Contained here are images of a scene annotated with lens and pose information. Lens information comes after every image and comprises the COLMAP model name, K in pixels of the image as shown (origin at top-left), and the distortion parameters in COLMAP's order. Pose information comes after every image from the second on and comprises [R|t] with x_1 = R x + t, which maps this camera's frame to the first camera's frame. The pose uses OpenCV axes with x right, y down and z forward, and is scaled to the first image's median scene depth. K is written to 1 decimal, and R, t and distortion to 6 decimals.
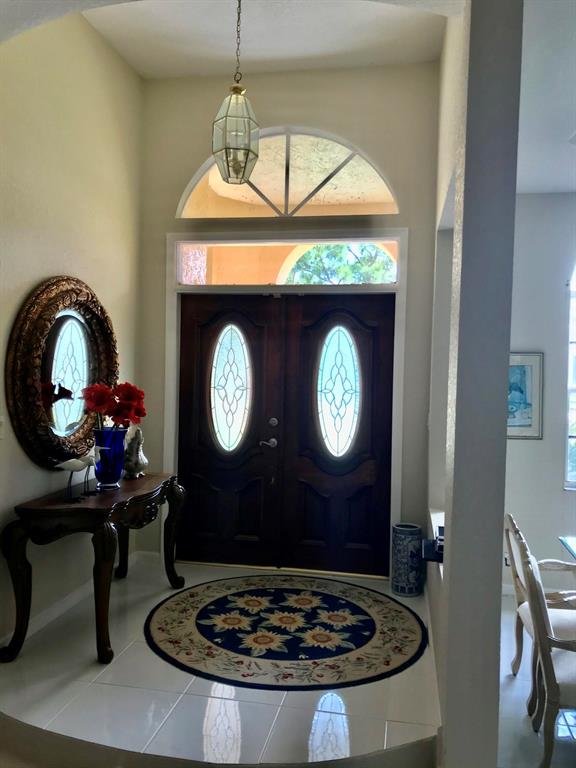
lens RADIAL K [[633.5, 0, 290.3], [0, 633.5, 382.2], [0, 0, 1]] dist [0.029682, -0.002817]
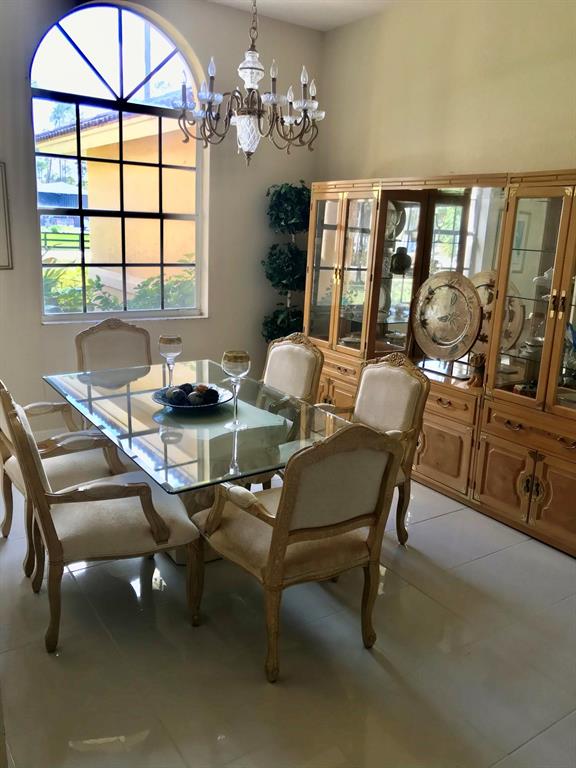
lens RADIAL K [[633.5, 0, 291.1], [0, 633.5, 381.8], [0, 0, 1]] dist [0.029682, -0.002817]
pose [[0.699682, -0.158181, 0.696723, 0.053094], [-0.020714, 0.970282, 0.241091, 0.034835], [-0.714154, -0.183119, 0.675612, 0.185642]]
